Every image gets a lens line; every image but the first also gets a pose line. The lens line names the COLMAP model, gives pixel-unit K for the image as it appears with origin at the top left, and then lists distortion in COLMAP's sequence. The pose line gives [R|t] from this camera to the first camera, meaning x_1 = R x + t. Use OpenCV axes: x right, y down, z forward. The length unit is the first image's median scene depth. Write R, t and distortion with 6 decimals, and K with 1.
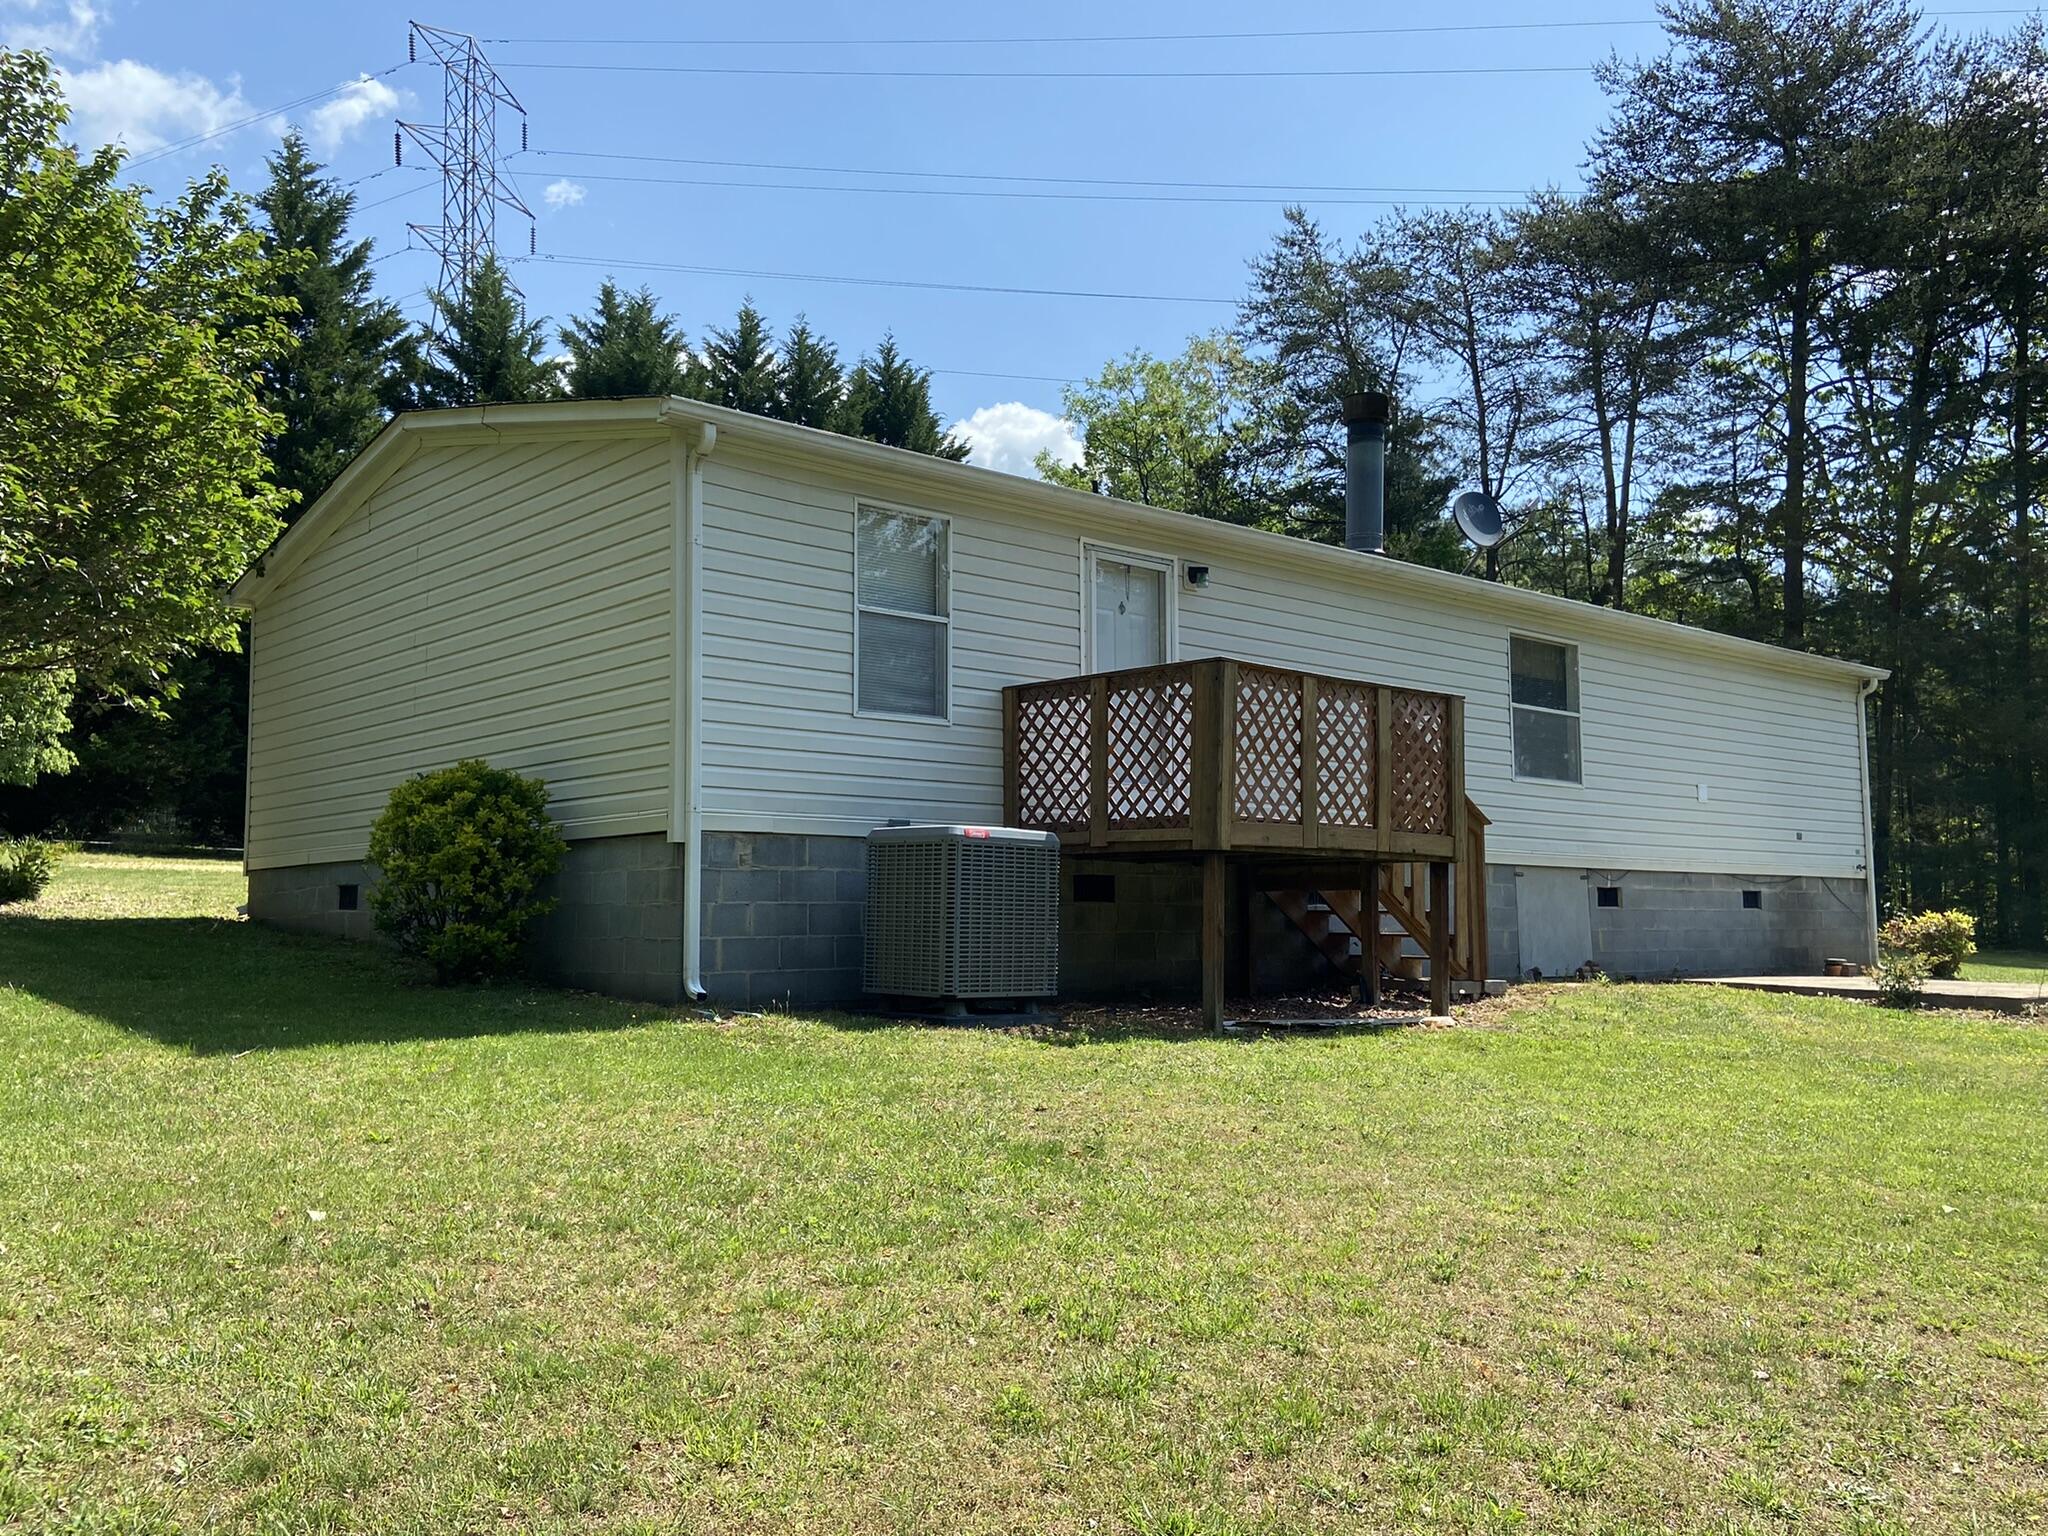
lens RADIAL K [[1714.1, 0, 1024.0], [0, 1714.1, 768.0], [0, 0, 1]] dist [0.002042, 0.000408]
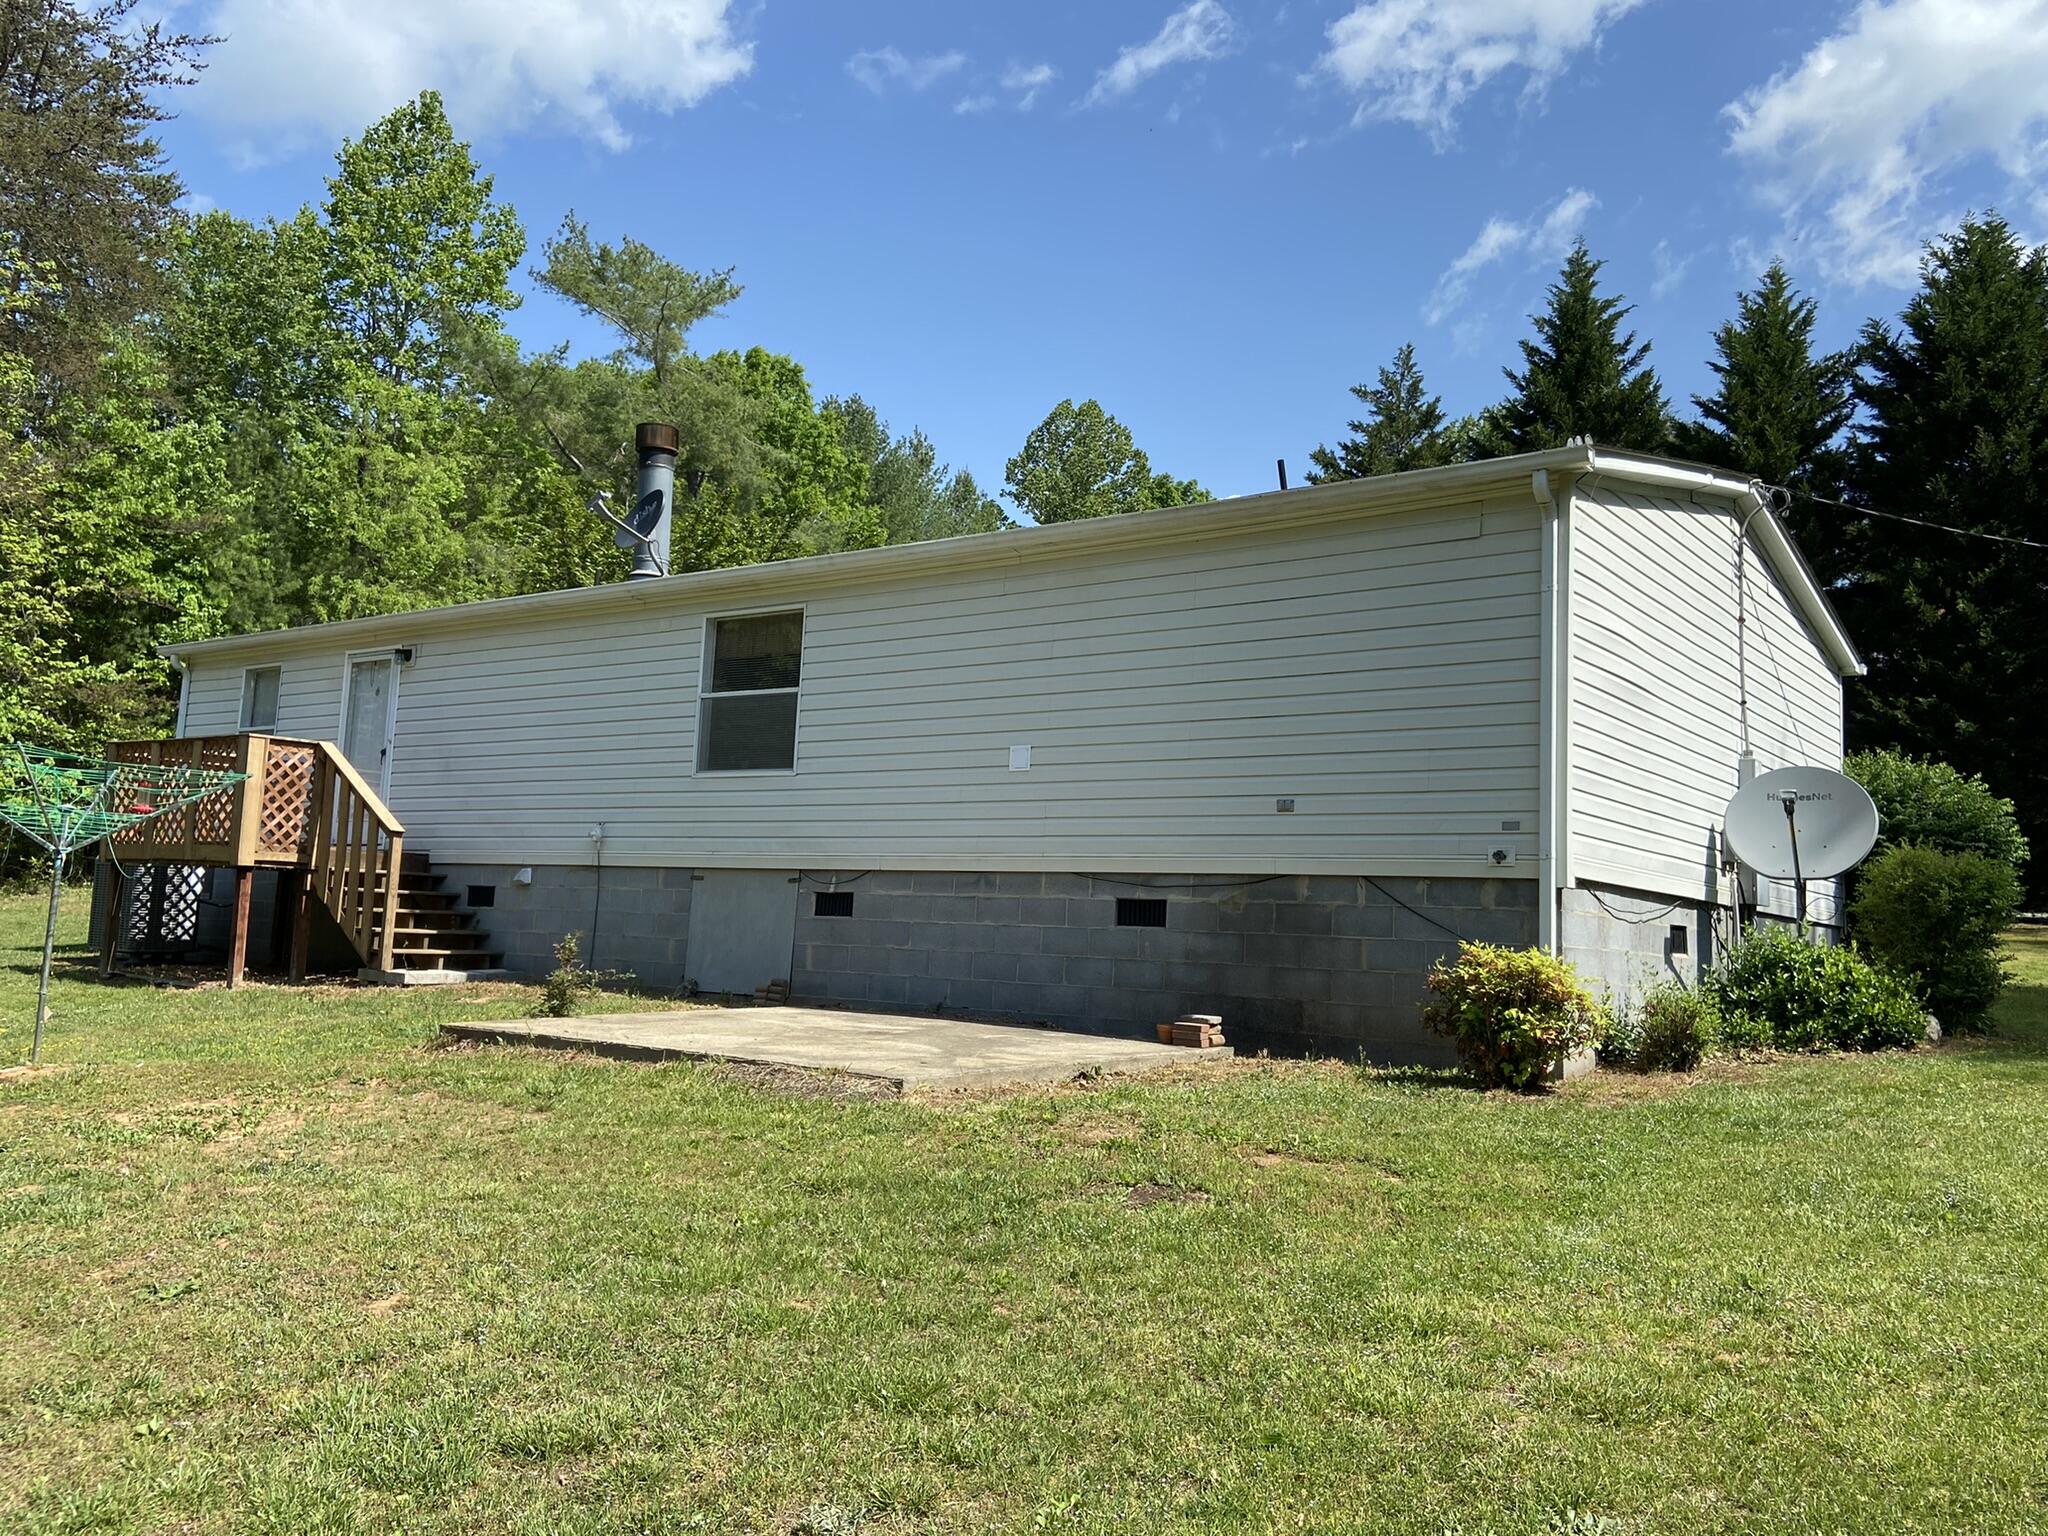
lens RADIAL K [[1659.4, 0, 1024.0], [0, 1659.4, 768.0], [0, 0, 1]] dist [0.001041, 0.000003]
pose [[0.223245, -0.090548, -0.970548, 1.141063], [0.046078, 0.995543, -0.082281, 0.080738], [0.973673, -0.026352, 0.226423, 0.923387]]
